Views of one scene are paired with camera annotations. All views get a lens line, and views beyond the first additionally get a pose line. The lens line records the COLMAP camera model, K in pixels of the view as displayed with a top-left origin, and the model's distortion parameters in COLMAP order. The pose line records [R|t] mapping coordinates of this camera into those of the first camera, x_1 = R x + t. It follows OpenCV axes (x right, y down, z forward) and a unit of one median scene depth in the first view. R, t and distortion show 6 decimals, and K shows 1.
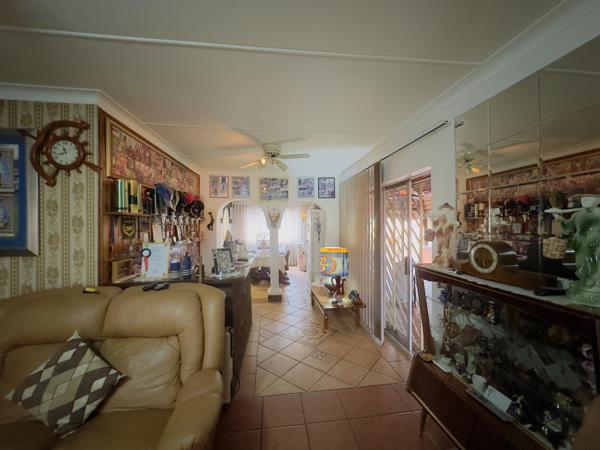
lens RADIAL K [[240.6, 0, 300.1], [0, 240.6, 224.0], [0, 0, 1]] dist [0.004061, -0.000006]
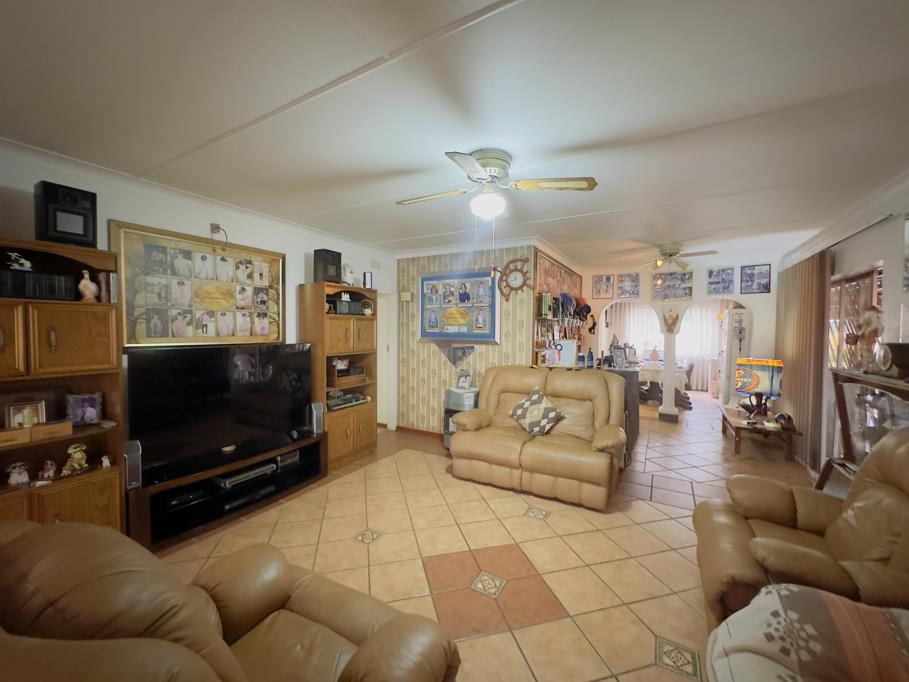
lens RADIAL K [[364.4, 0, 456.6], [0, 364.4, 341.2], [0, 0, 1]] dist [0.004061, -0.000006]
pose [[0.800361, 0.032447, -0.598640, 0.084392], [-0.012771, 0.999230, 0.037085, 0.012203], [0.599382, -0.022037, 0.800159, -0.669332]]
